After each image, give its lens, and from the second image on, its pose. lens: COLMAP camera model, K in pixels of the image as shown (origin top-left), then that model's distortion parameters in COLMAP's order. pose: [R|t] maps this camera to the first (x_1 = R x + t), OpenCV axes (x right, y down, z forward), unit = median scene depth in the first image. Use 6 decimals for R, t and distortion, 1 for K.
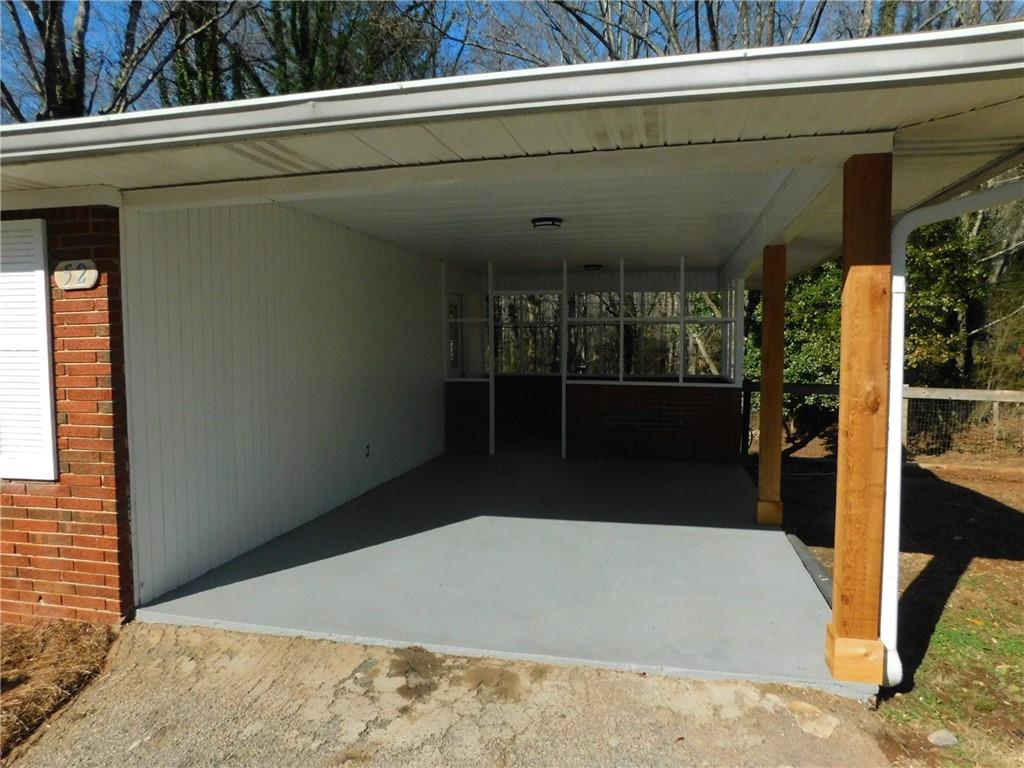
lens RADIAL K [[671.2, 0, 512.0], [0, 671.2, 384.0], [0, 0, 1]] dist [-0.048570, 0.003838]
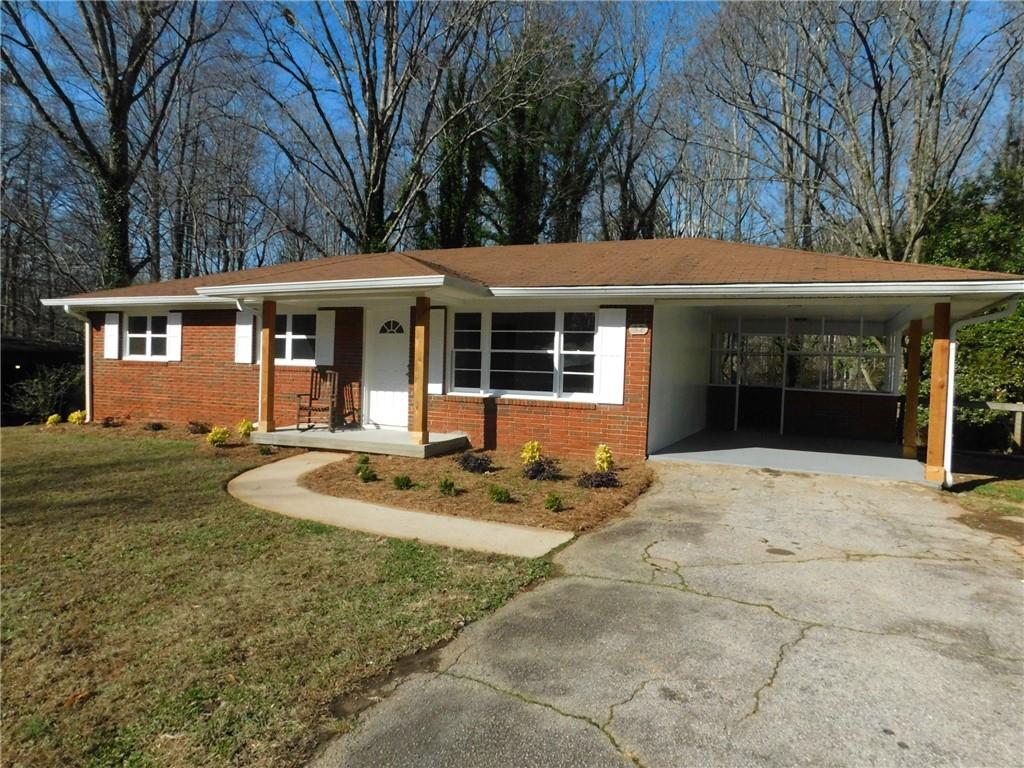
lens RADIAL K [[671.2, 0, 512.0], [0, 671.2, 384.0], [0, 0, 1]] dist [-0.048570, 0.003838]
pose [[0.977764, 0.046259, -0.204545, -0.572627], [-0.053622, 0.998092, -0.030600, 0.168528], [0.202739, 0.040888, 0.978379, -1.767592]]
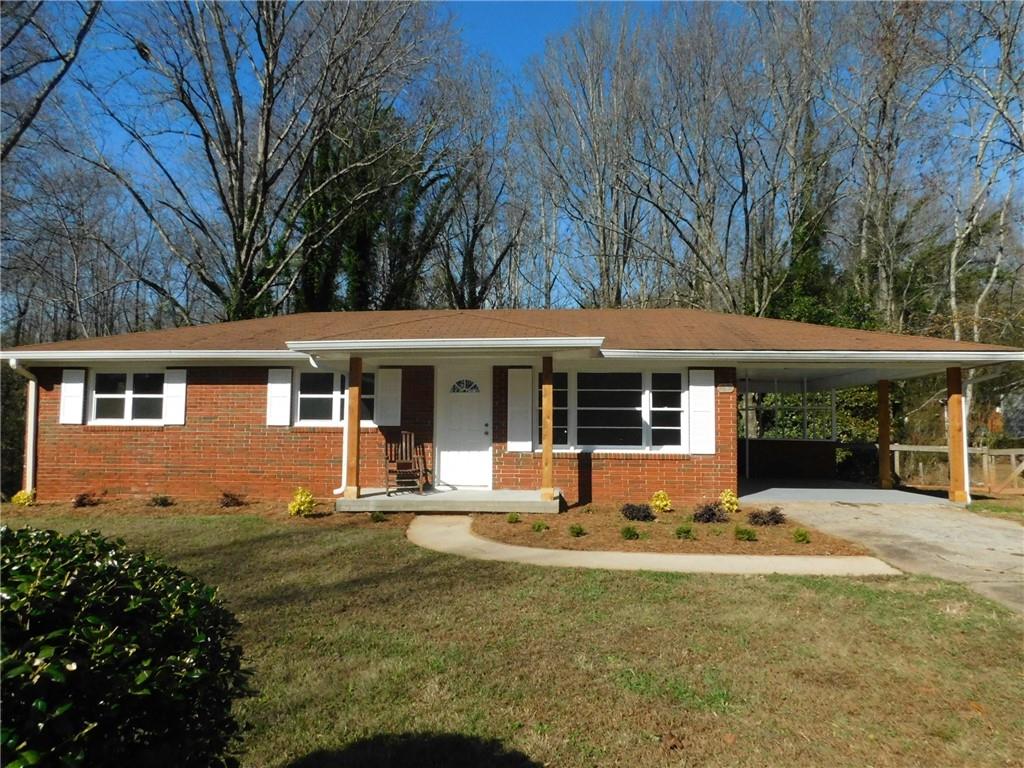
lens RADIAL K [[662.3, 0, 512.2], [0, 662.3, 403.2], [0, 0, 1]] dist [-0.049747, 0.000244]
pose [[0.990454, 0.025763, 0.135415, -2.022084], [-0.011222, 0.994189, -0.107065, 0.245392], [-0.137386, 0.104523, 0.984987, -1.891585]]
